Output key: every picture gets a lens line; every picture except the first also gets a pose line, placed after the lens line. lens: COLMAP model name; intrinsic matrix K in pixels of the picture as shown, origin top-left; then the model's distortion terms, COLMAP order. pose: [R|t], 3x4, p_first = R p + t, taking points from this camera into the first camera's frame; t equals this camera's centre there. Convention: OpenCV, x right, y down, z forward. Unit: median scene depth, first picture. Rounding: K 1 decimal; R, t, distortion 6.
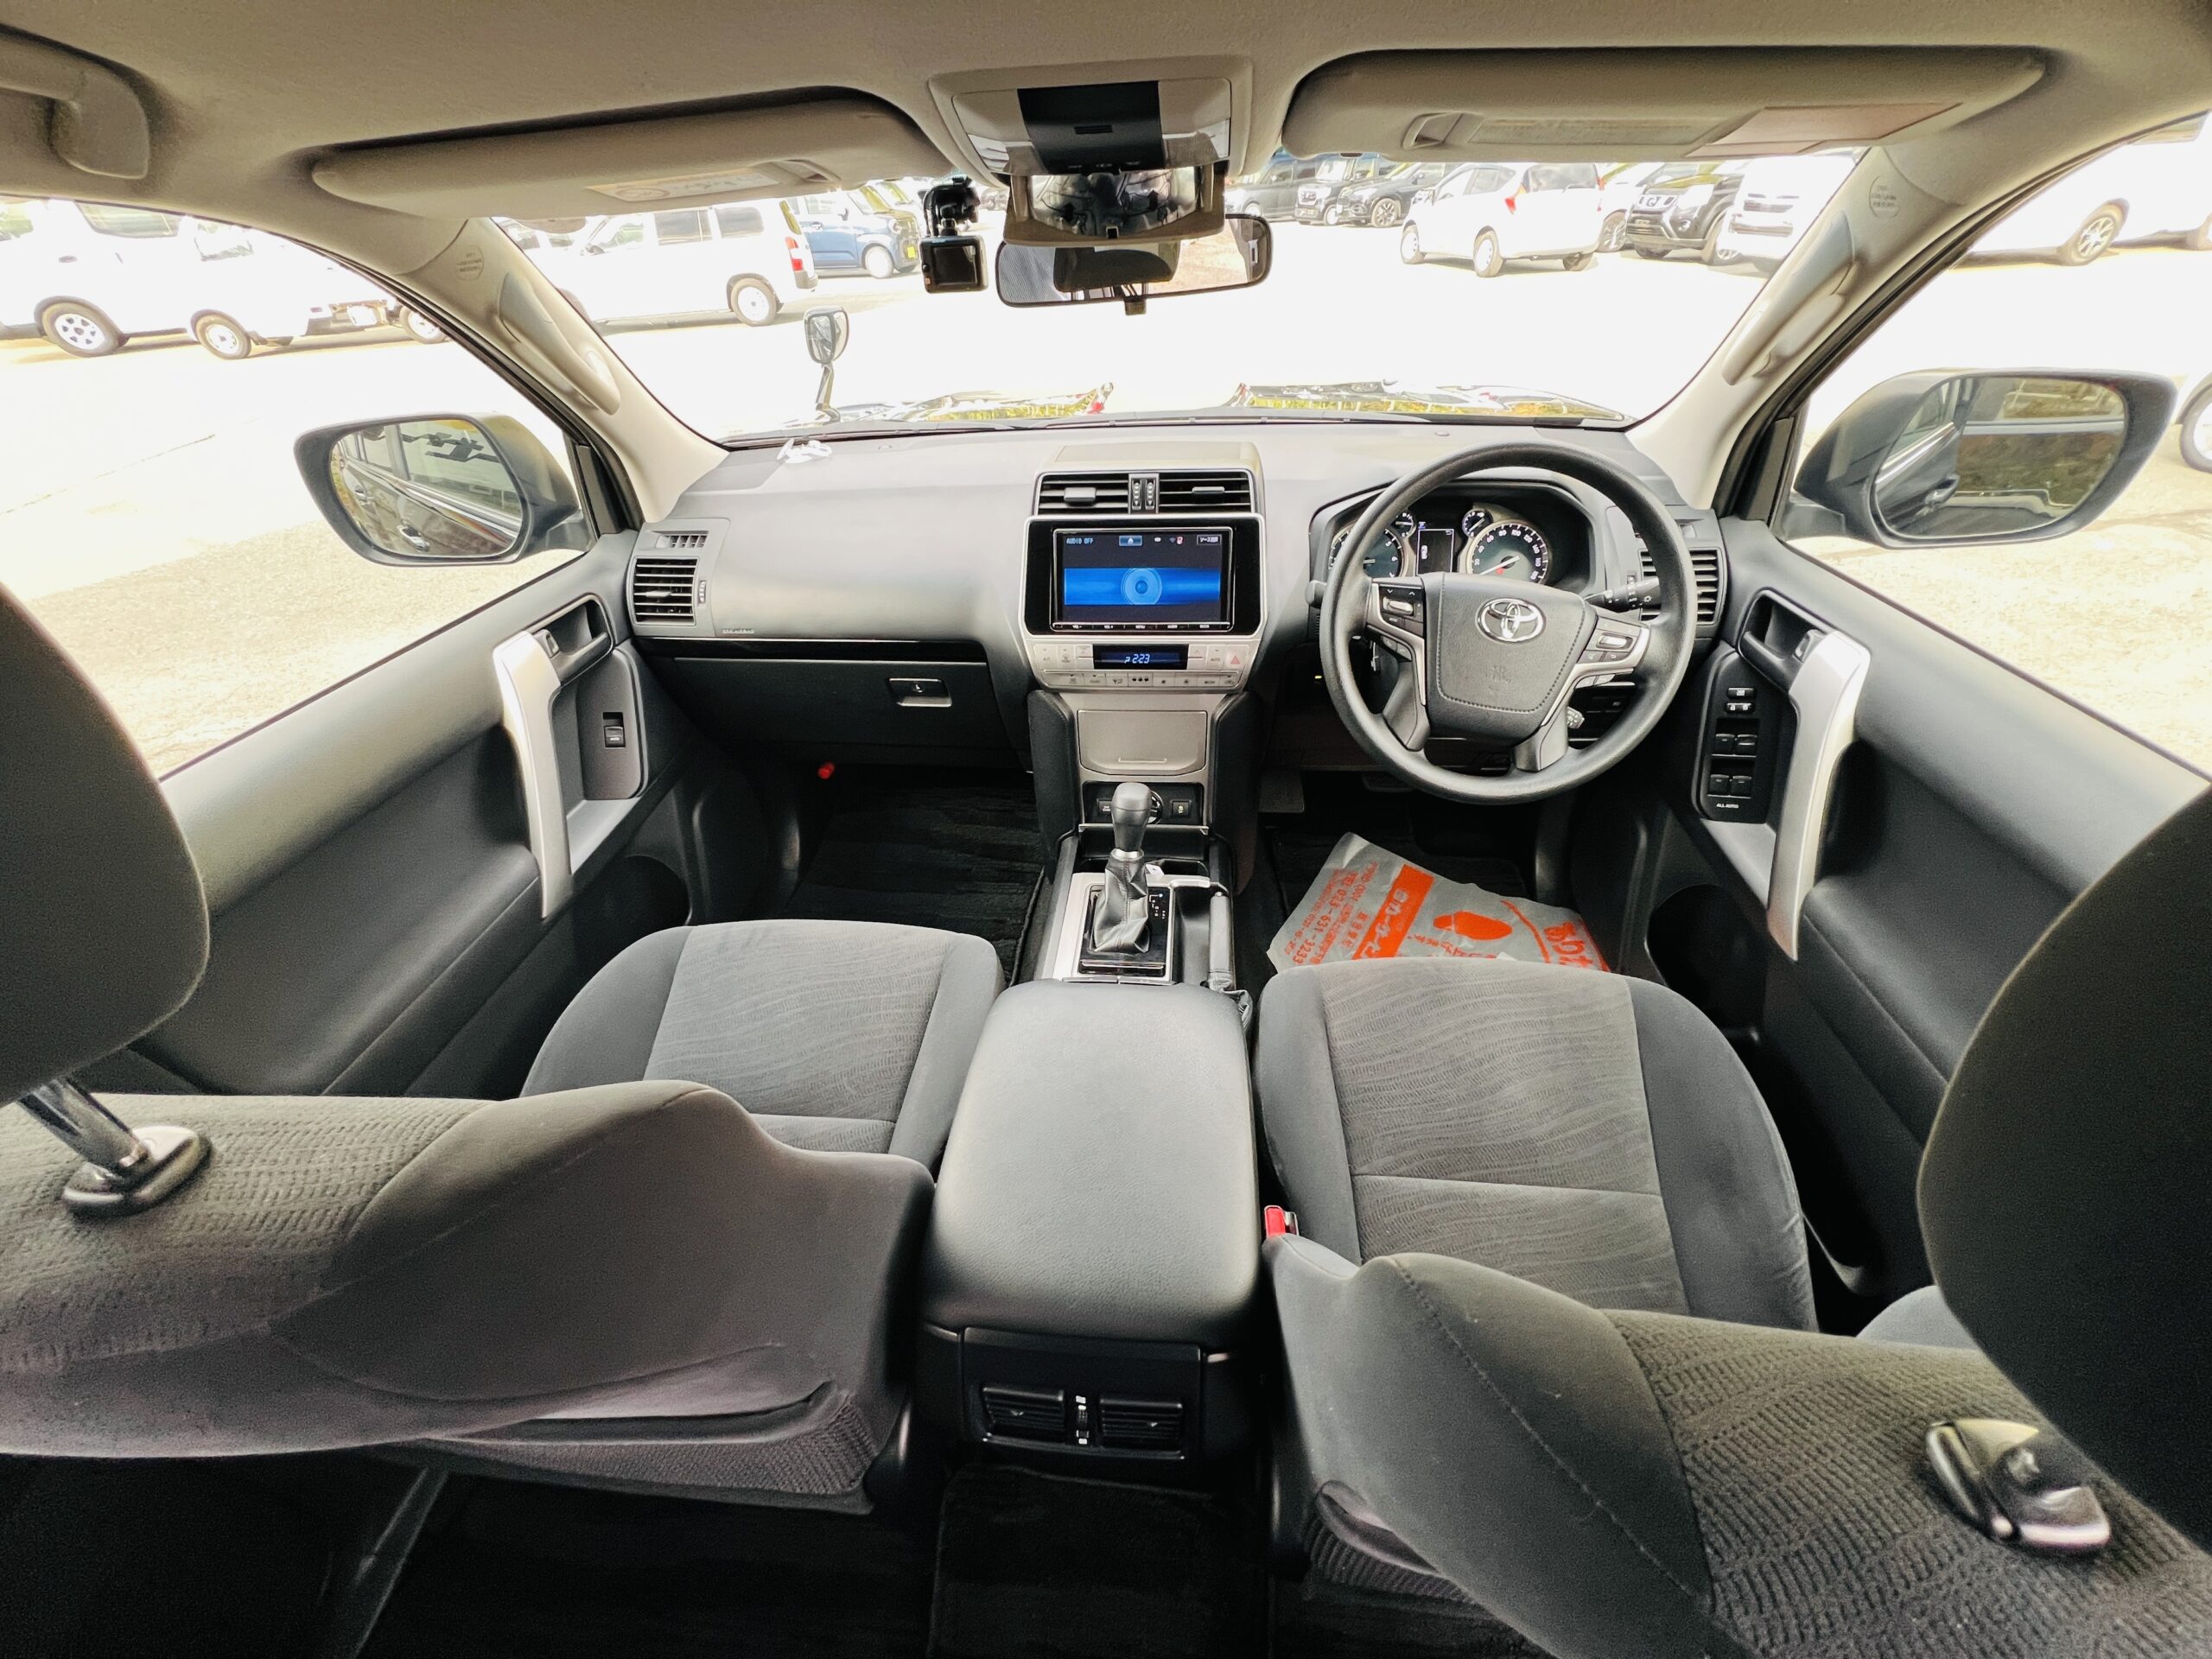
lens RADIAL K [[892.6, 0, 1100.2], [0, 892.6, 833.9], [0, 0, 1]] dist [0.000688, -0.000855]
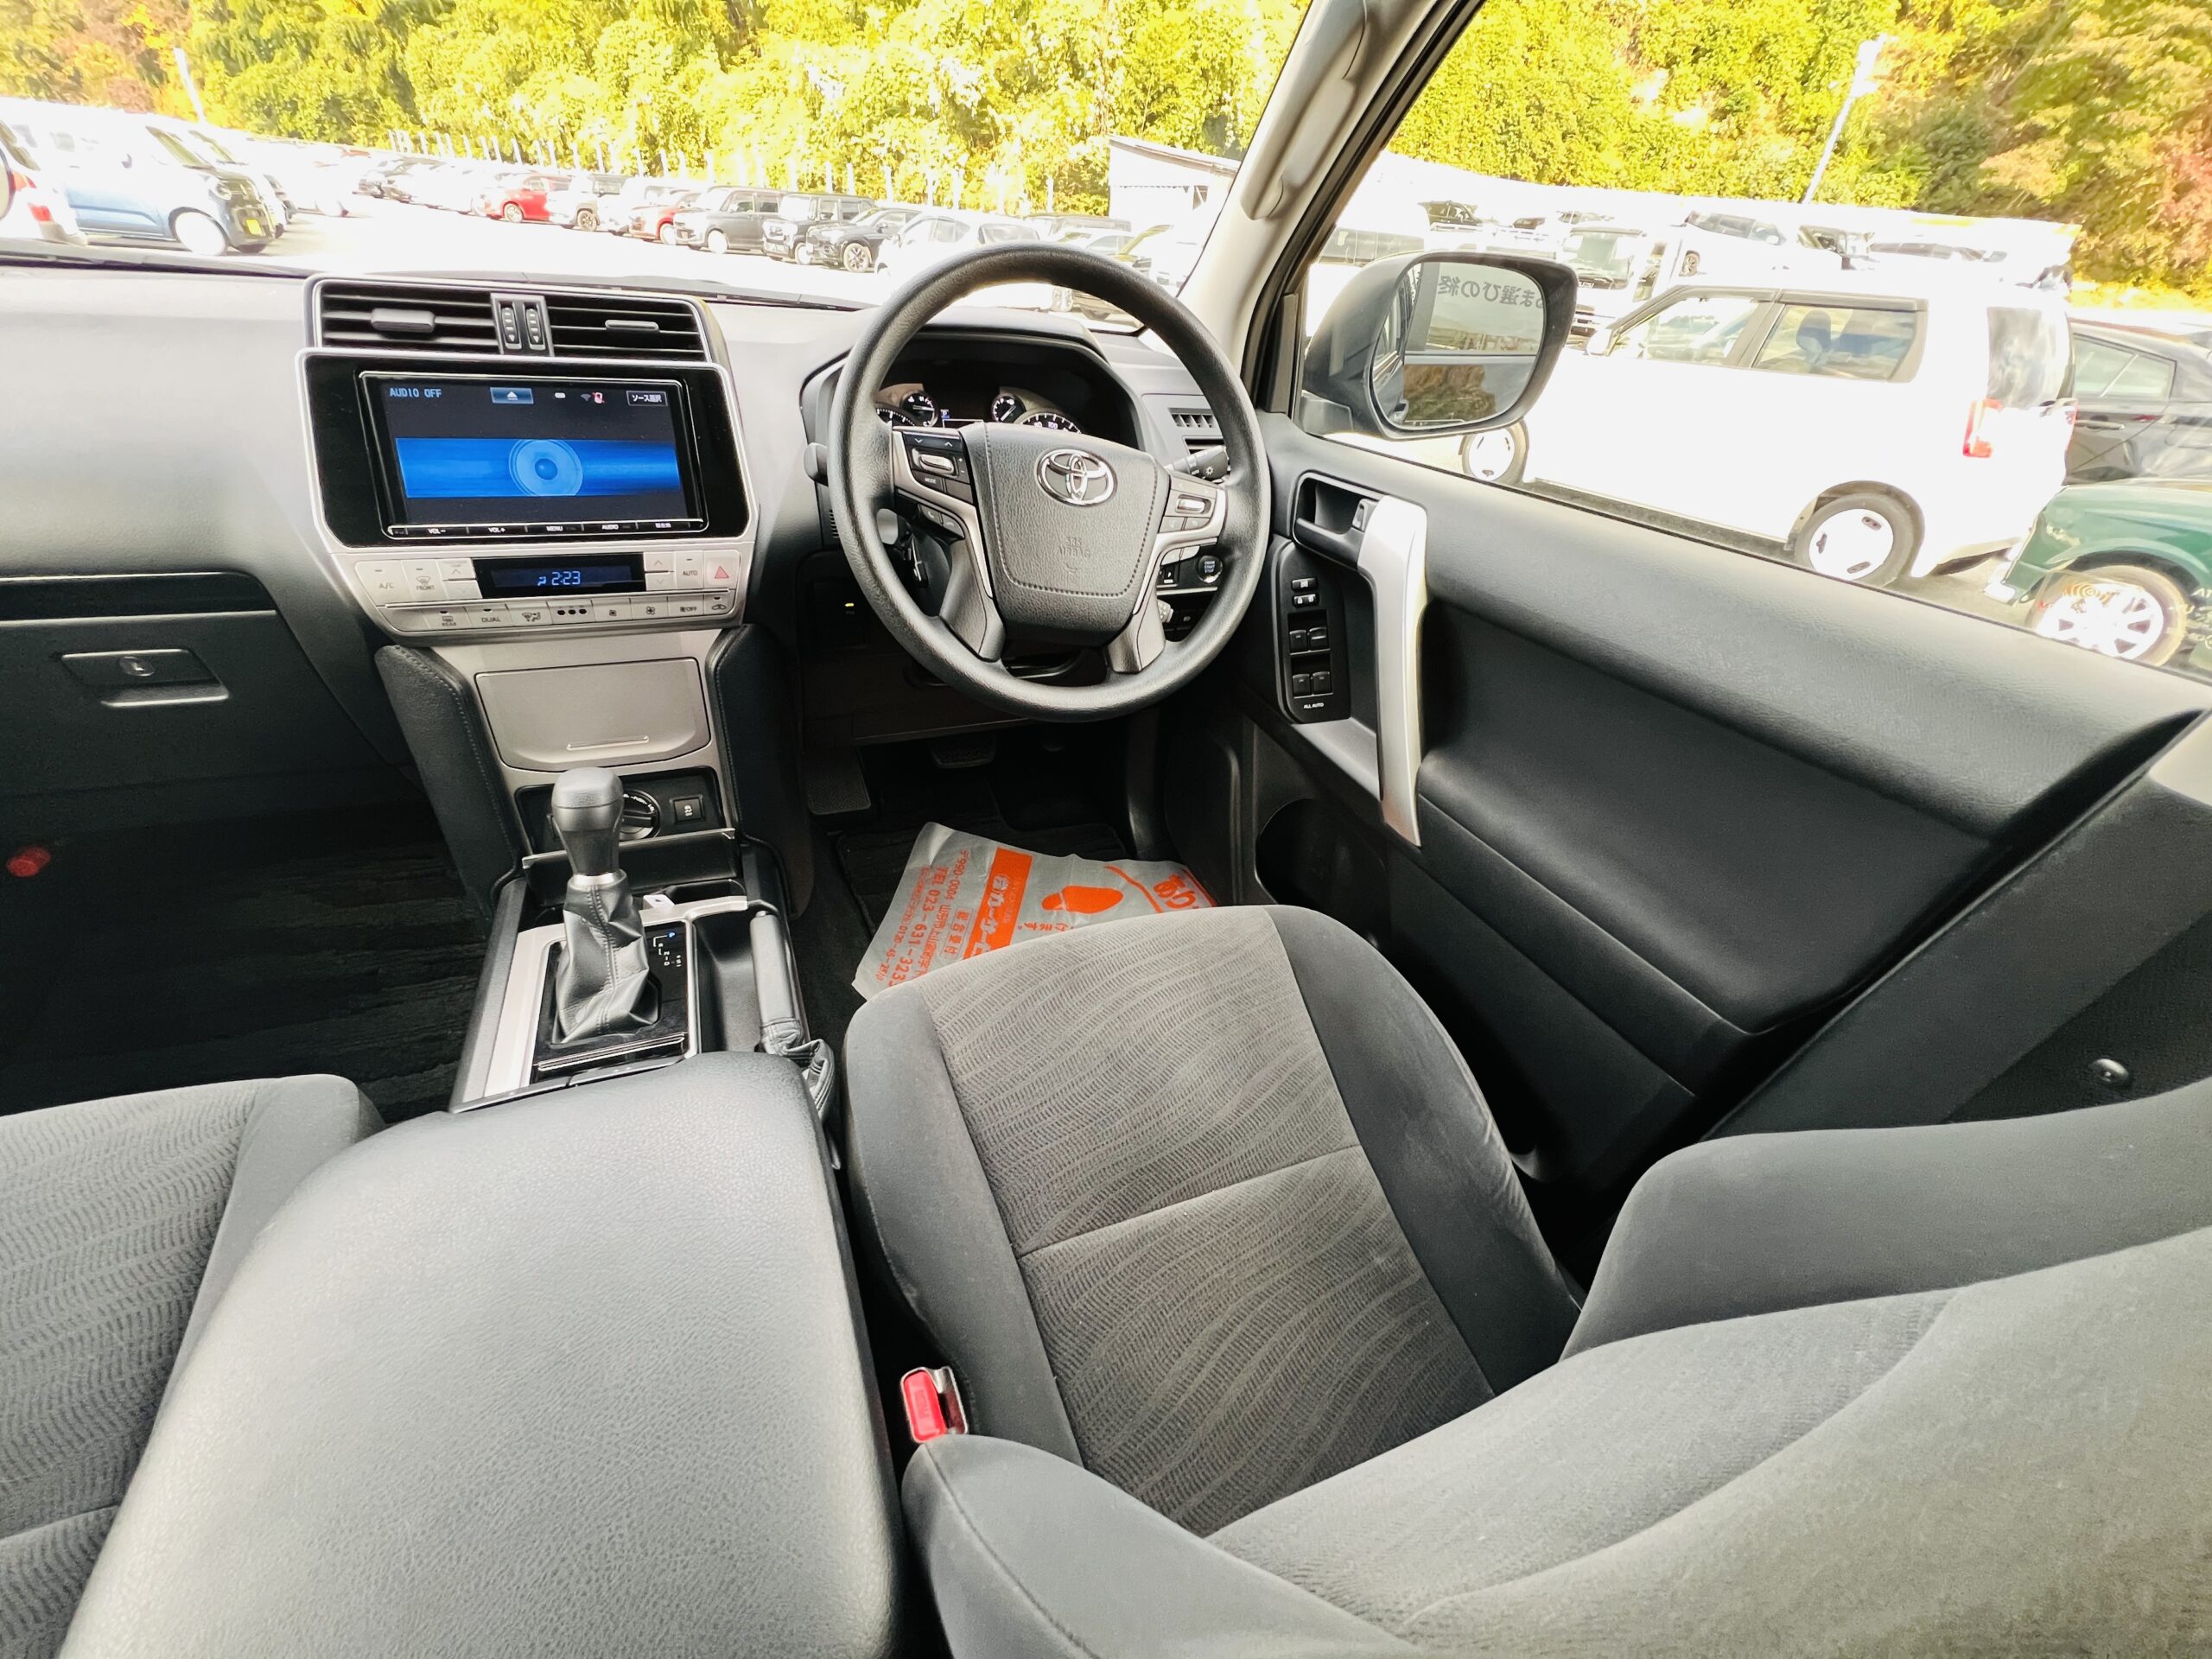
lens RADIAL K [[892.6, 0, 1110.7], [0, 892.6, 825.5], [0, 0, 1]] dist [0.000688, -0.000855]
pose [[0.875848, -0.160668, 0.455056, 0.070236], [0.183218, 0.983057, -0.005550, 0.057055], [-0.446454, 0.088235, 0.890446, 0.269686]]
